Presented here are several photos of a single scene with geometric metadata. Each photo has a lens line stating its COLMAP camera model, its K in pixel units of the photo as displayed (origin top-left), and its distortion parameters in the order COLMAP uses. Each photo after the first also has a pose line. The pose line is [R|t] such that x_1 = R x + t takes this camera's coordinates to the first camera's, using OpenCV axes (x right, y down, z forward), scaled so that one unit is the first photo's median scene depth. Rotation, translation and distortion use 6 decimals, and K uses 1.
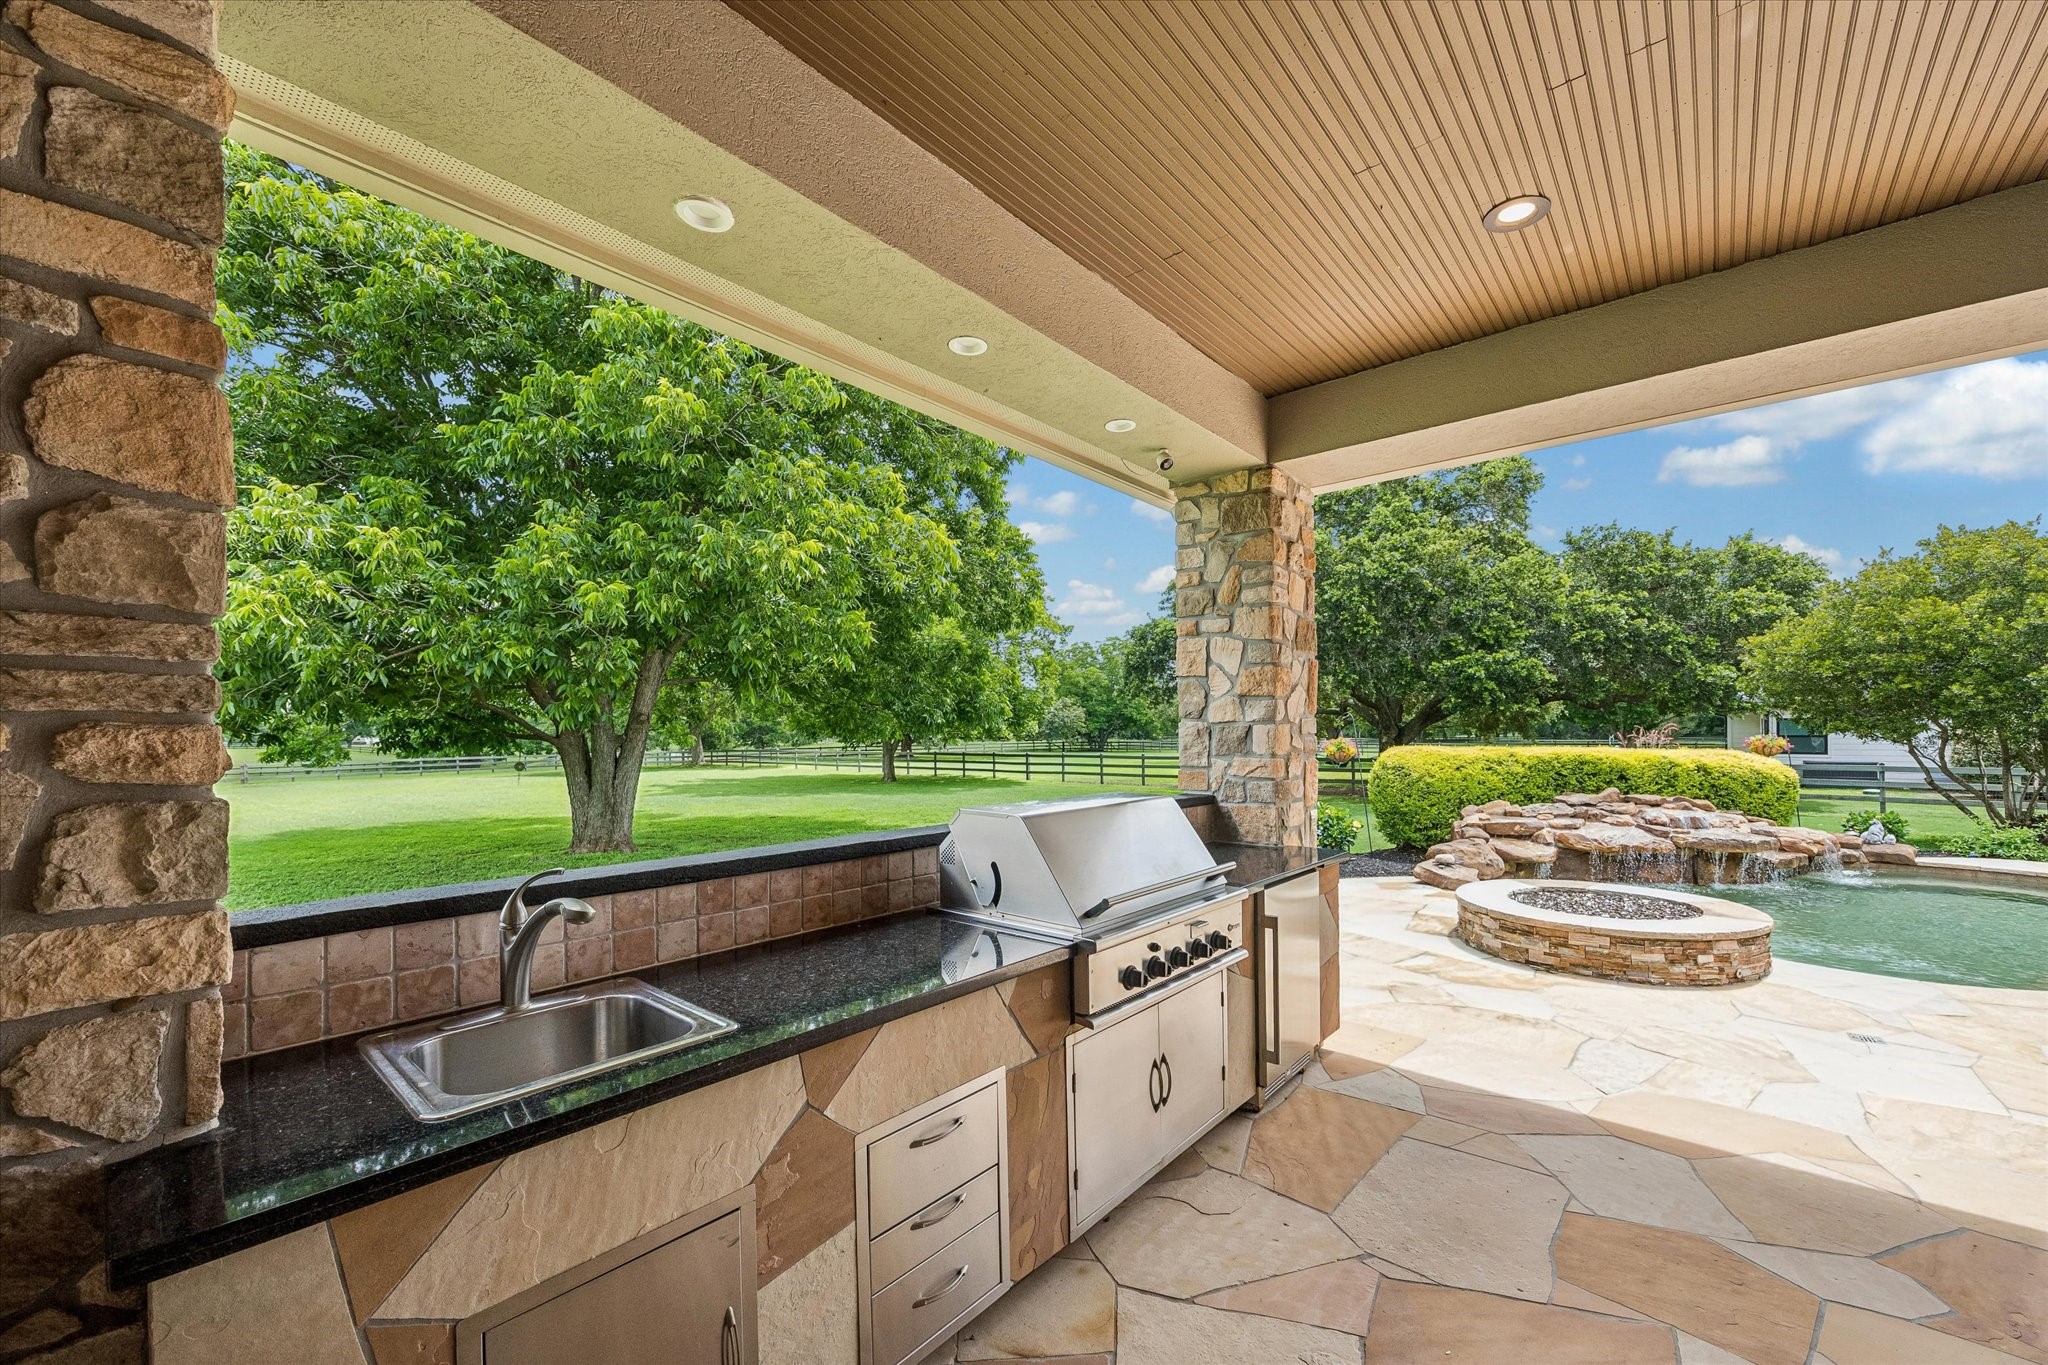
lens RADIAL K [[800.3, 0, 1016.2], [0, 800.3, 733.1], [0, 0, 1]] dist [-0.003621, -0.000102]
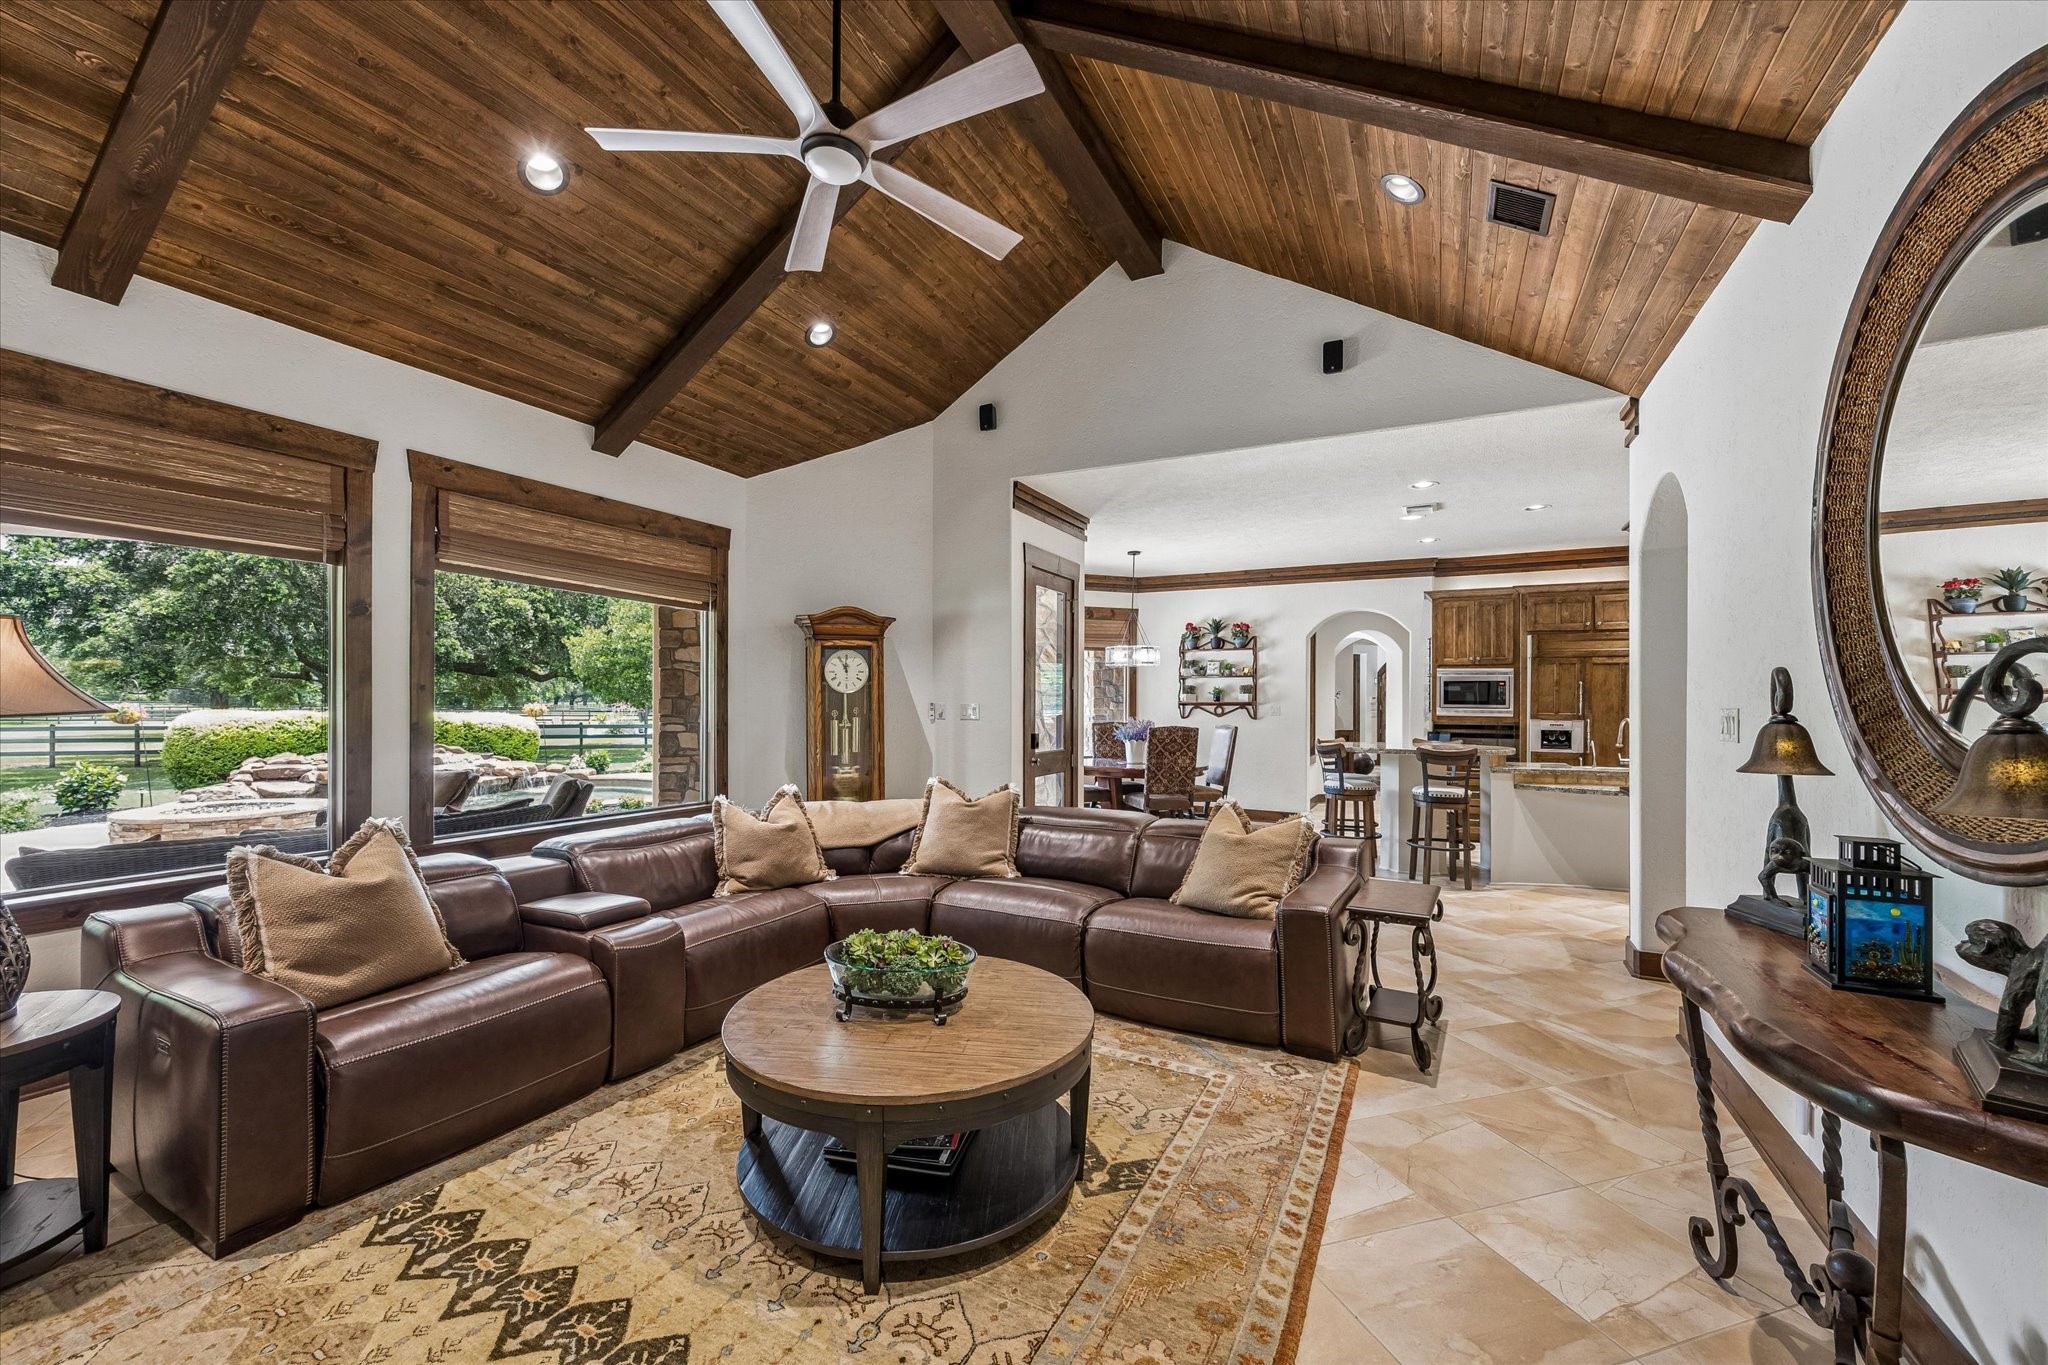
lens RADIAL K [[800.3, 0, 1002.6], [0, 800.3, 706.2], [0, 0, 1]] dist [-0.003621, -0.000102]
pose [[0.514504, 0.004023, 0.857479, 0.075228], [-0.009861, 0.999951, 0.001226, -0.002601], [-0.857432, -0.009086, 0.514518, -0.498174]]
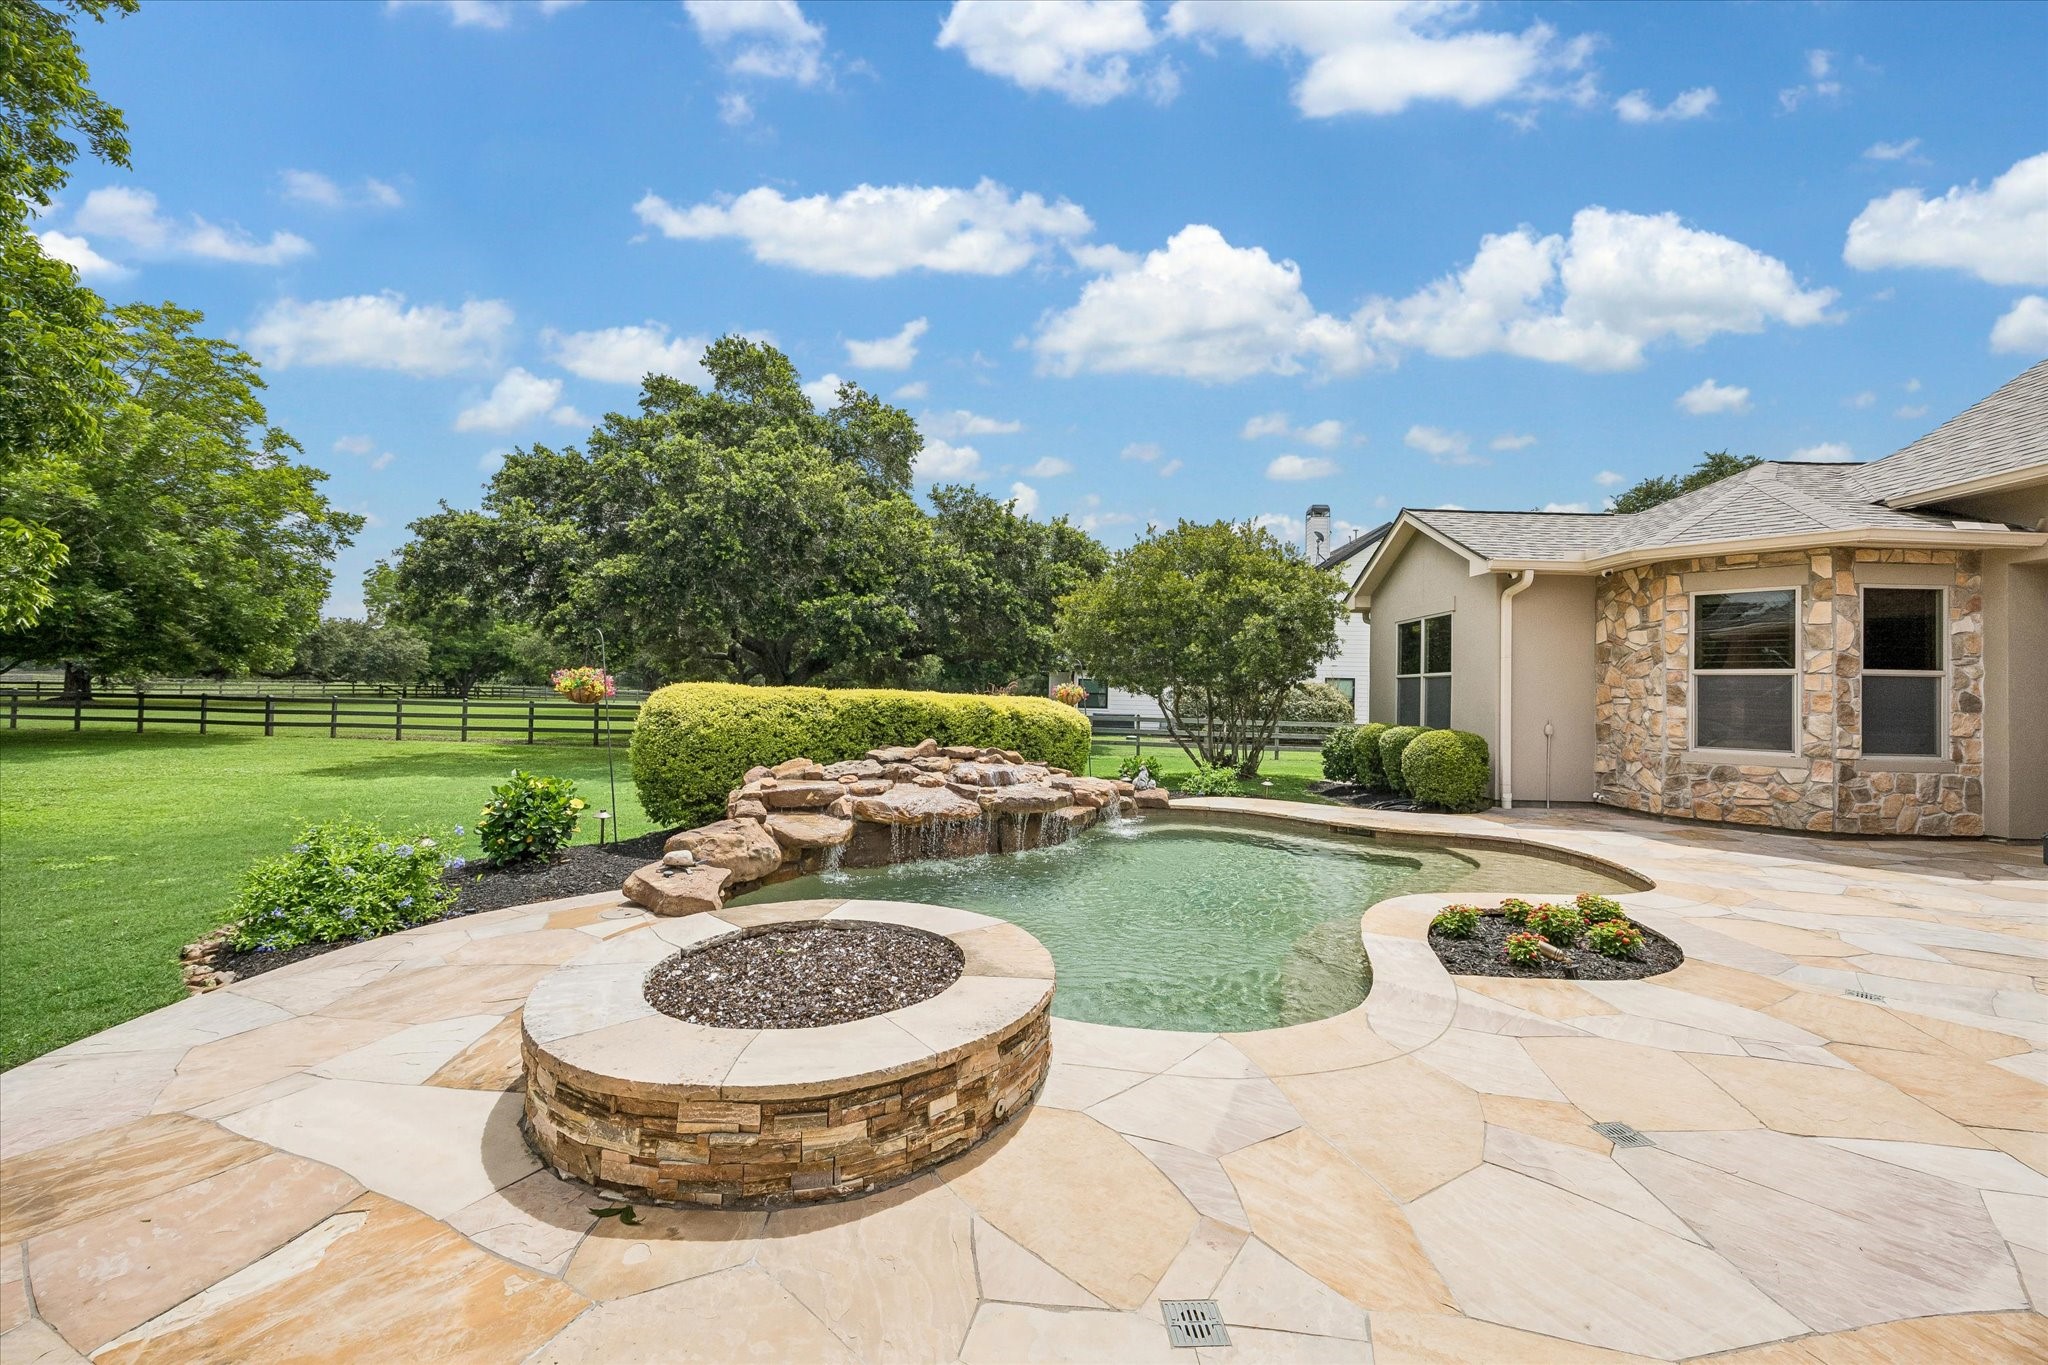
lens RADIAL K [[800.3, 0, 1030.0], [0, 800.3, 689.7], [0, 0, 1]] dist [-0.003621, -0.000102]
pose [[0.764311, 0.024965, 0.644365, 0.222973], [-0.028946, 0.999571, -0.004392, 0.013778], [-0.644198, -0.015295, 0.764706, 0.228921]]
